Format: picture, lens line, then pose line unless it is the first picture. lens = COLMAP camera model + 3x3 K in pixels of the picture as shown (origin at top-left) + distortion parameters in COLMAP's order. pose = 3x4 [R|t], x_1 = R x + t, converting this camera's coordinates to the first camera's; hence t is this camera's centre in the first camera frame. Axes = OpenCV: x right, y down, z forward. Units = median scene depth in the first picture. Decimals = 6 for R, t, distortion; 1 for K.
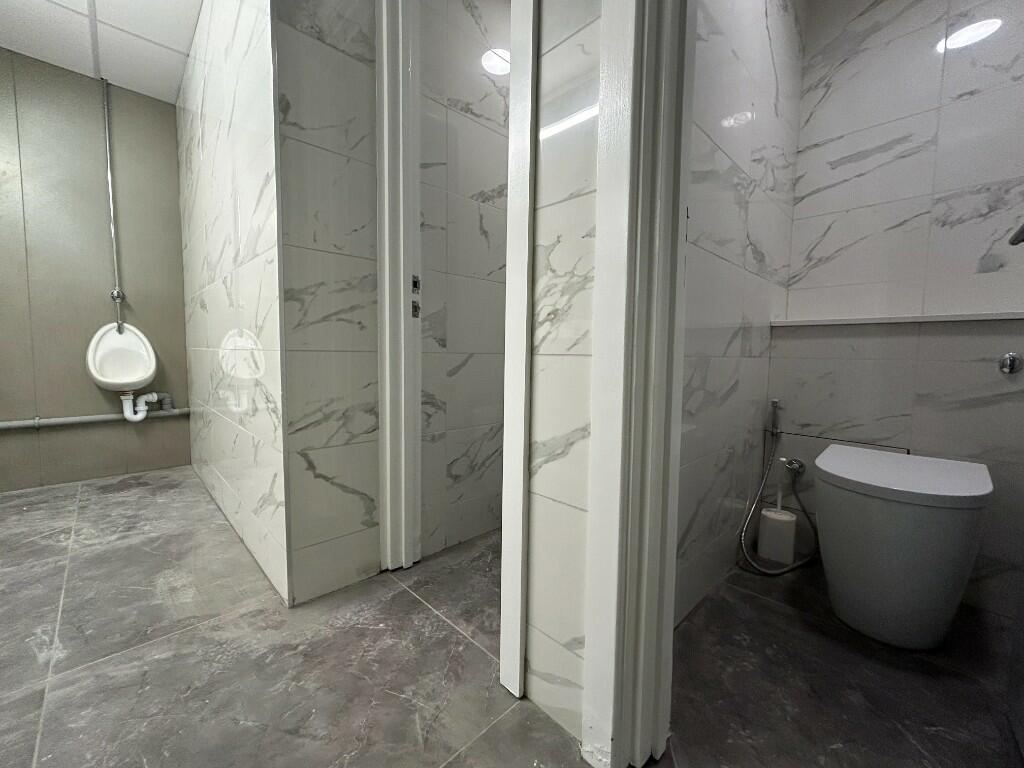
lens RADIAL K [[410.6, 0, 514.0], [0, 410.6, 379.8], [0, 0, 1]] dist [0.000662, -0.000702]
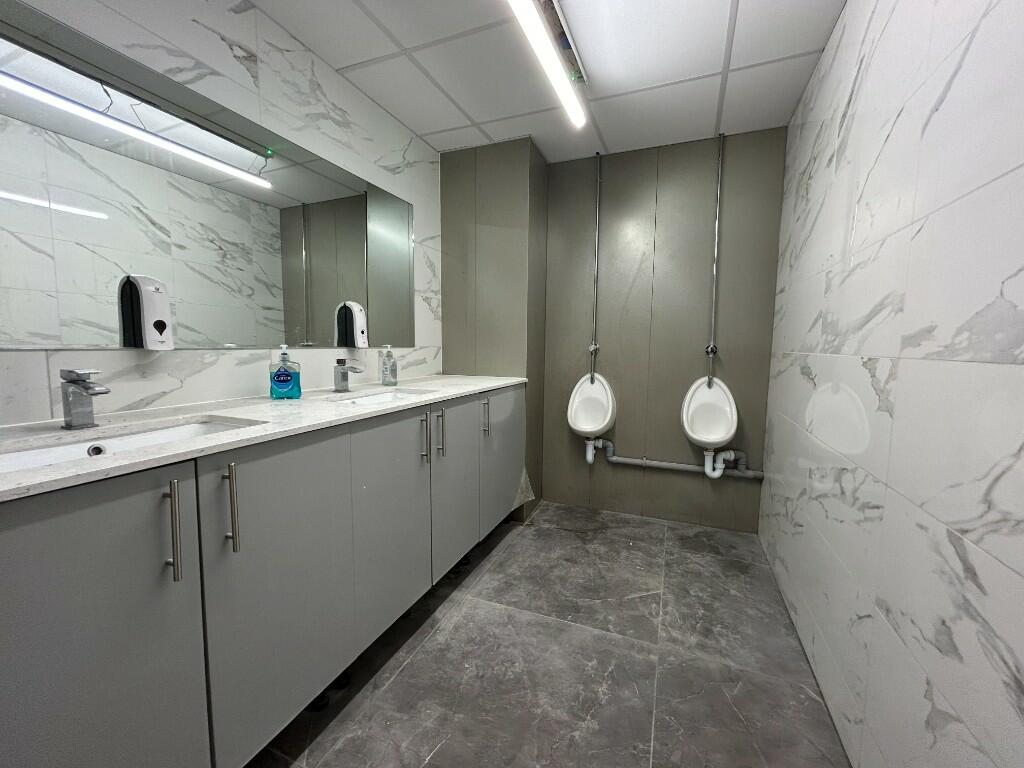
lens RADIAL K [[410.6, 0, 515.7], [0, 410.6, 382.0], [0, 0, 1]] dist [0.000662, -0.000702]
pose [[0.400583, 0.079237, -0.912828, -0.245379], [-0.075889, 0.995700, 0.053127, -0.148769], [0.913112, 0.047992, 0.404874, 0.170881]]
